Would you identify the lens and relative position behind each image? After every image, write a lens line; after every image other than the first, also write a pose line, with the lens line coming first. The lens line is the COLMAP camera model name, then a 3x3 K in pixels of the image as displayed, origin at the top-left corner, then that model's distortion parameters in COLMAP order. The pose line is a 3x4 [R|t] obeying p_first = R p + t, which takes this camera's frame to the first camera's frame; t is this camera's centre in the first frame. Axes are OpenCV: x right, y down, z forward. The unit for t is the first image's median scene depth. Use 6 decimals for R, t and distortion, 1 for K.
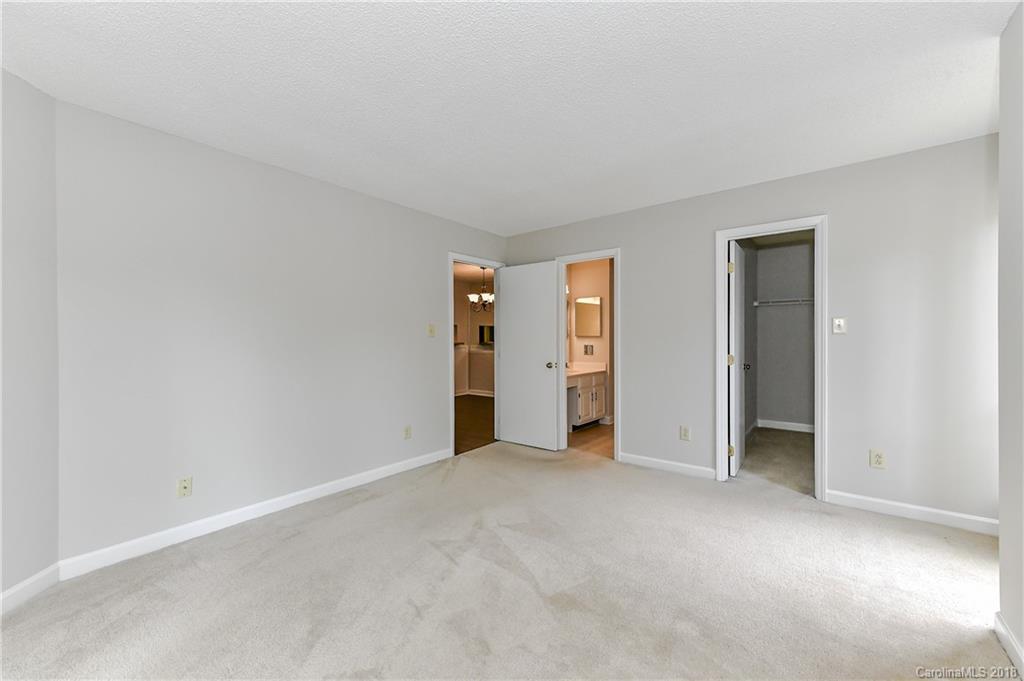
lens RADIAL K [[401.3, 0, 512.8], [0, 401.3, 338.8], [0, 0, 1]] dist [0.003140, -0.001648]
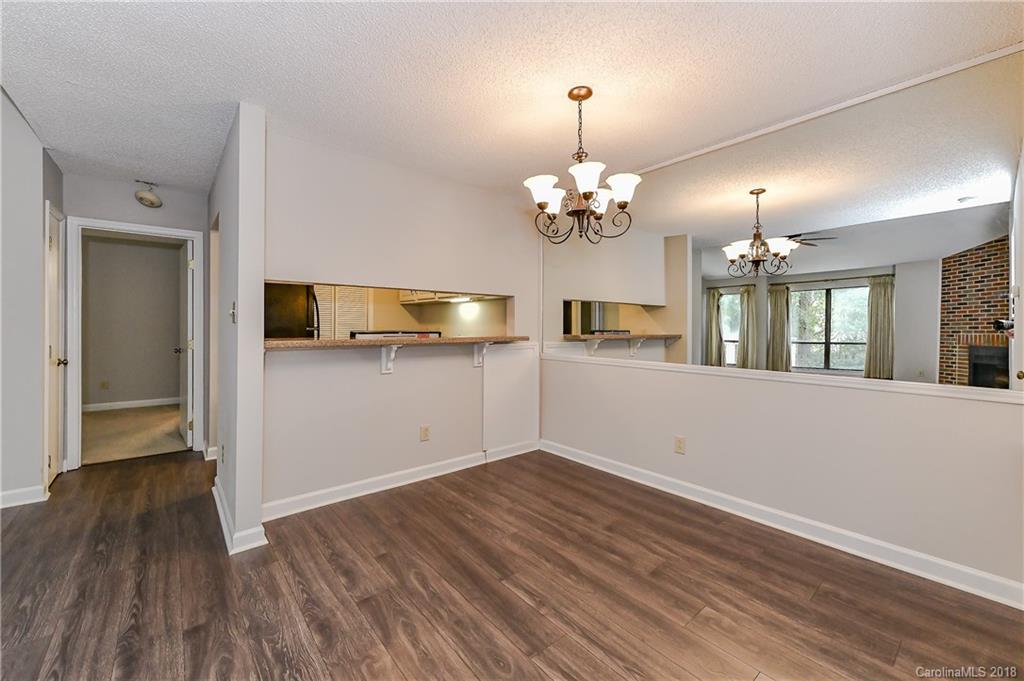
lens RADIAL K [[401.3, 0, 521.0], [0, 401.3, 329.7], [0, 0, 1]] dist [0.003140, -0.001648]
pose [[0.983665, 0.001519, -0.180003, -0.047687], [-0.000380, 0.999980, 0.006360, -0.001883], [0.180009, -0.006187, 0.983646, 0.547743]]
